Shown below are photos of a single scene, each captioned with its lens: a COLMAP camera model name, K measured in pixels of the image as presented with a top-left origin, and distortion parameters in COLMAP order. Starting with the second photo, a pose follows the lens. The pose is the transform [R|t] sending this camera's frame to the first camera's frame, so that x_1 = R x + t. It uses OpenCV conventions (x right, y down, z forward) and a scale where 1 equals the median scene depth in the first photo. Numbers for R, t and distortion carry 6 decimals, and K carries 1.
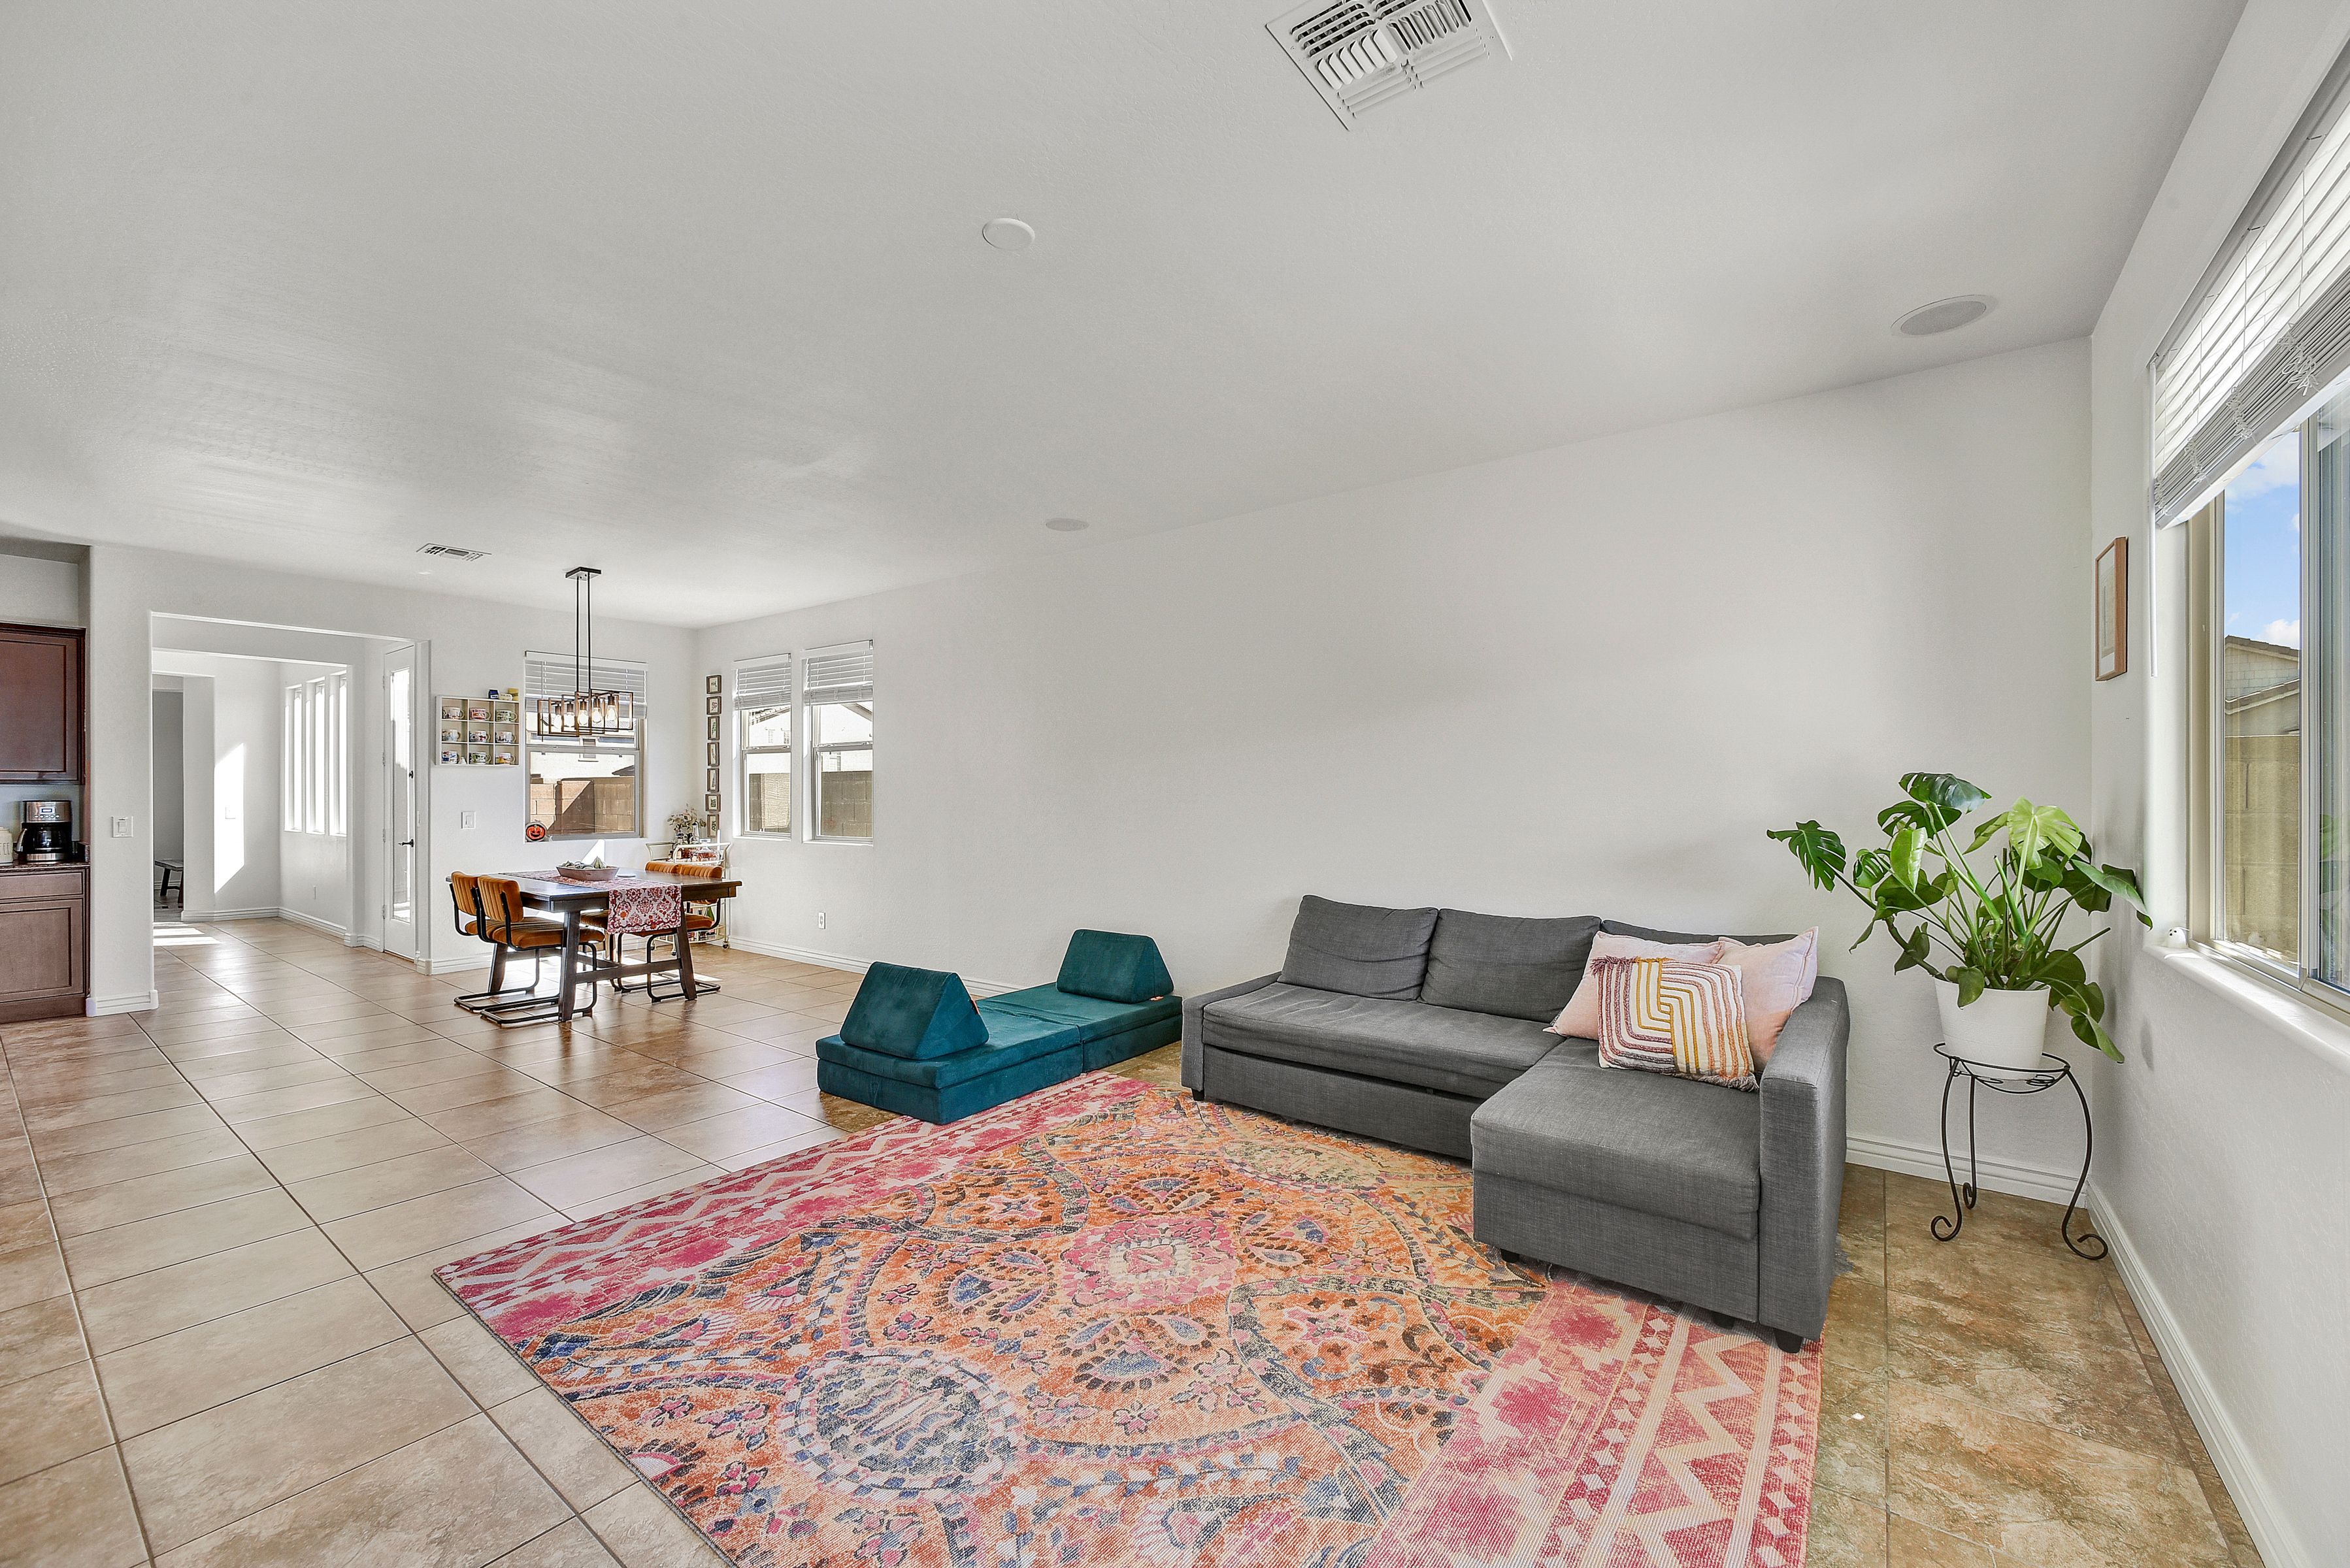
lens RADIAL K [[929.9, 0, 1182.9], [0, 929.9, 788.2], [0, 0, 1]] dist [0.000450, -0.000112]
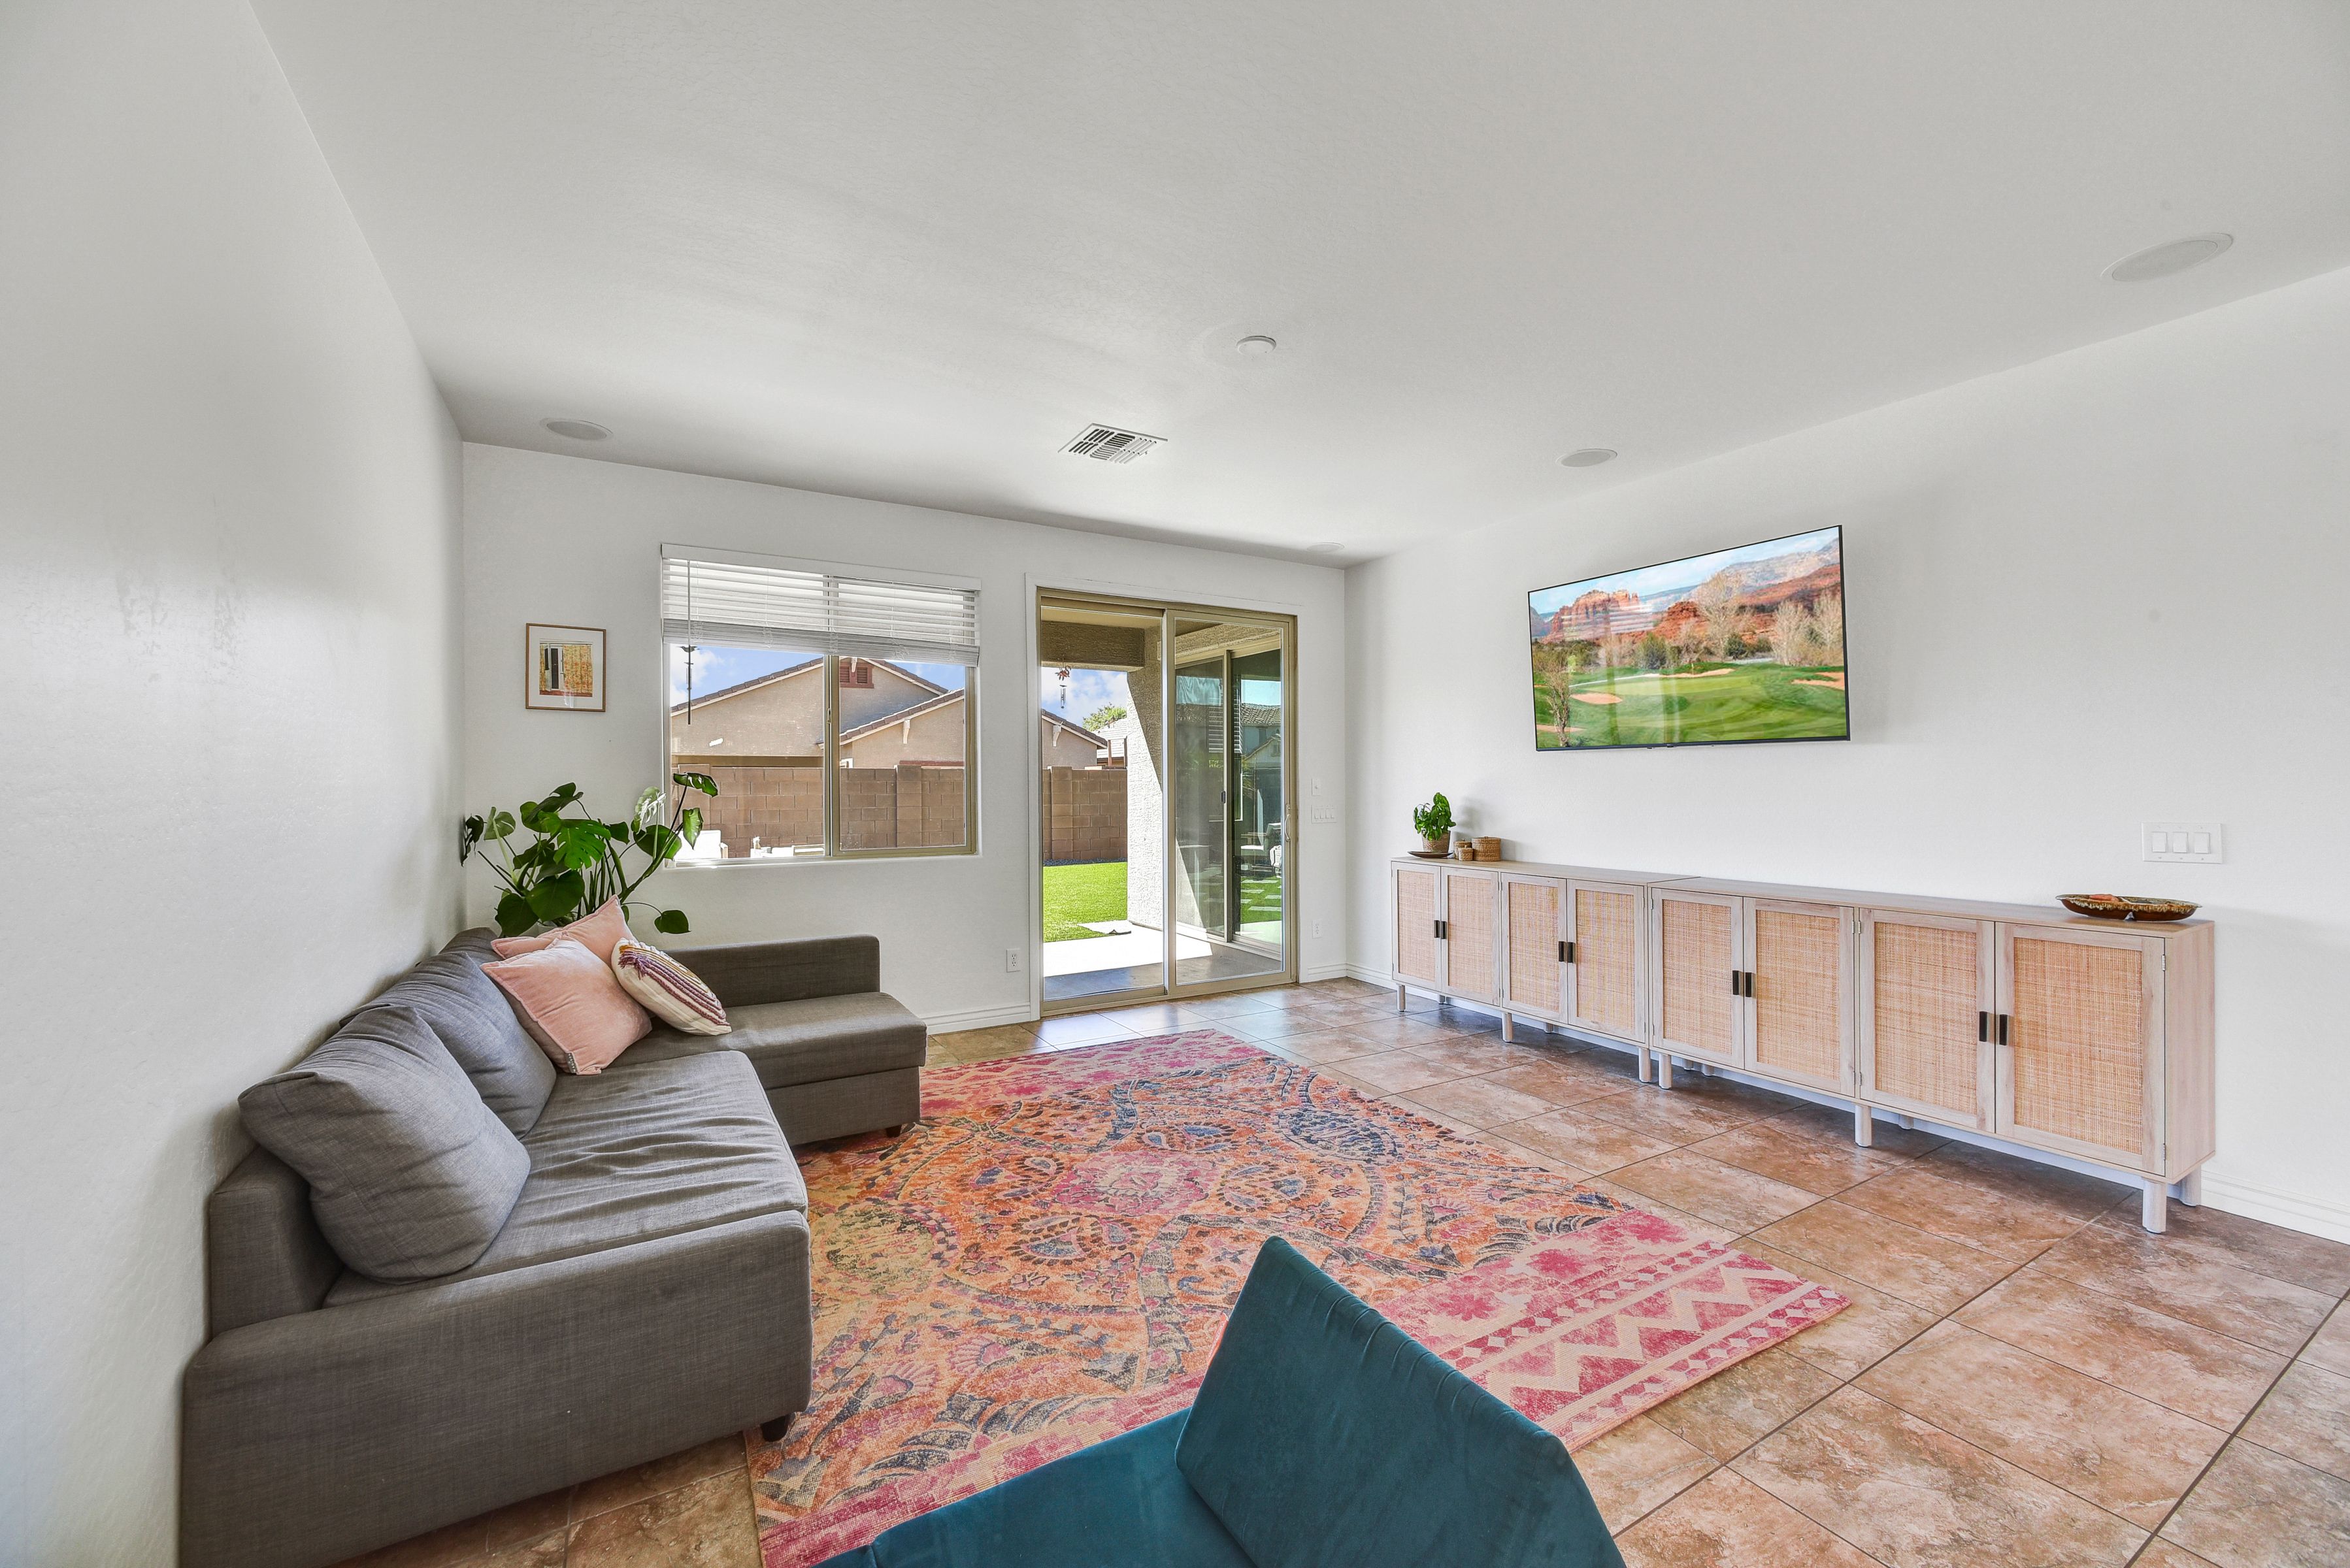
lens RADIAL K [[929.9, 0, 1182.9], [0, 929.9, 788.2], [0, 0, 1]] dist [0.000450, -0.000112]
pose [[-0.921885, 0.001286, 0.387460, -0.514750], [0.001040, 0.999999, -0.000845, 0.010595], [-0.387461, -0.000376, -0.921886, 1.951605]]
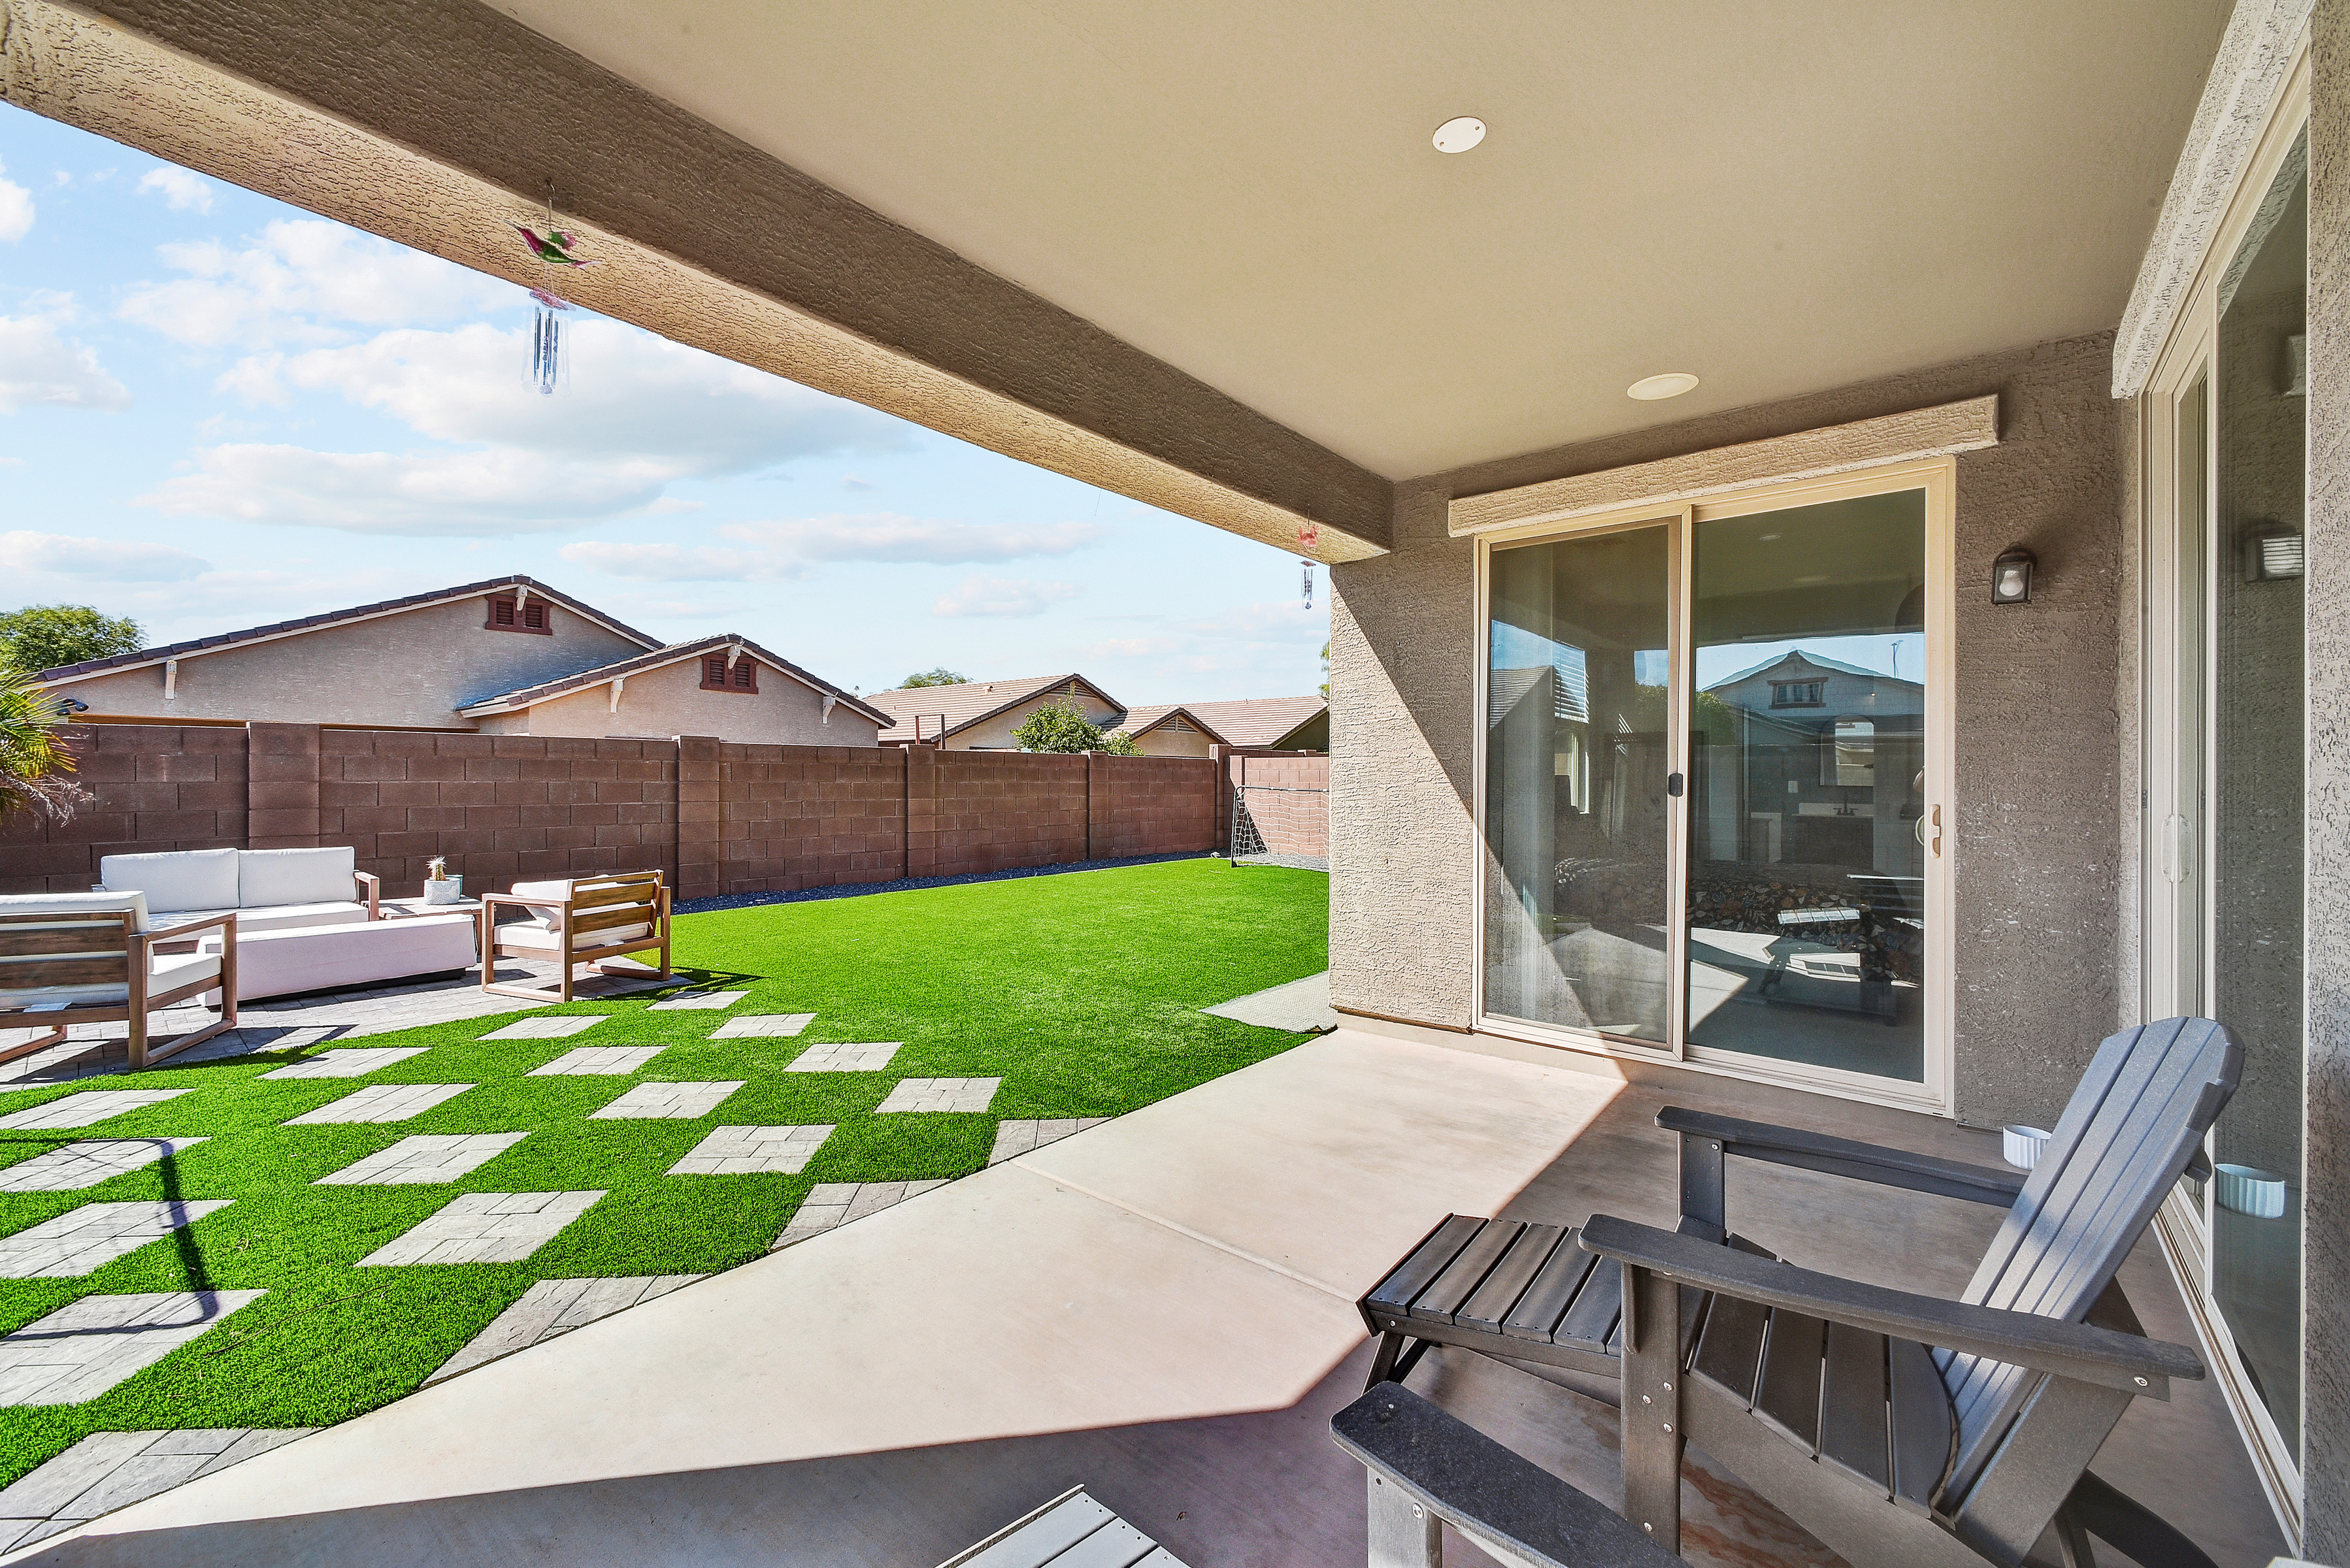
lens RADIAL K [[929.9, 0, 1182.9], [0, 929.9, 788.2], [0, 0, 1]] dist [0.000450, -0.000112]
pose [[-0.997993, -0.006958, 0.062942, 1.062867], [-0.006733, 0.999970, 0.003787, 0.036811], [-0.062966, 0.003356, -0.998010, 0.890522]]
